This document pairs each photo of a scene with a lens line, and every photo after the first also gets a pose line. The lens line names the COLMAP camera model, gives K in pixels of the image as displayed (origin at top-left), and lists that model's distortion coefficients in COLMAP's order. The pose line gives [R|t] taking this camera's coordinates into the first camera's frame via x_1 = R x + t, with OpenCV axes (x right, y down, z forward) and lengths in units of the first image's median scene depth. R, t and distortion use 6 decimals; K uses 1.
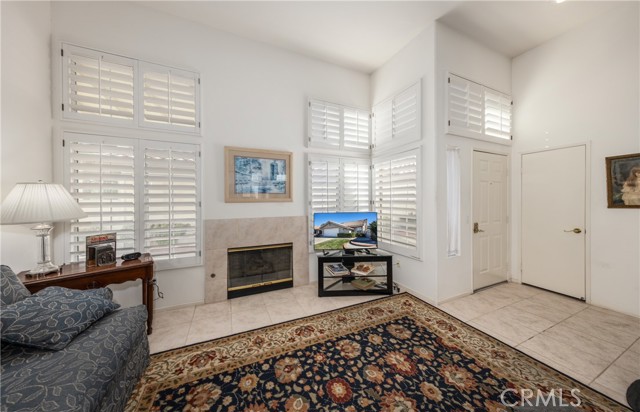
lens RADIAL K [[204.1, 0, 316.9], [0, 204.1, 199.8], [0, 0, 1]] dist [0.003797, -0.000098]
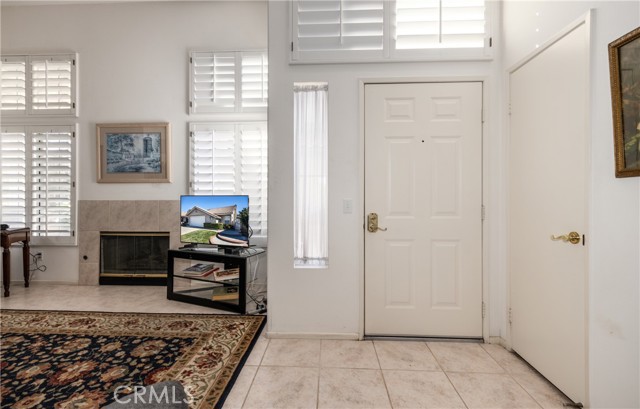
lens RADIAL K [[287.1, 0, 318.8], [0, 287.1, 194.5], [0, 0, 1]] dist [0.001811, 0.001309]
pose [[0.893334, 0.001336, -0.449392, 1.128508], [-0.002035, 0.999997, -0.001074, 0.069433], [0.449390, 0.001874, 0.893334, 0.275930]]
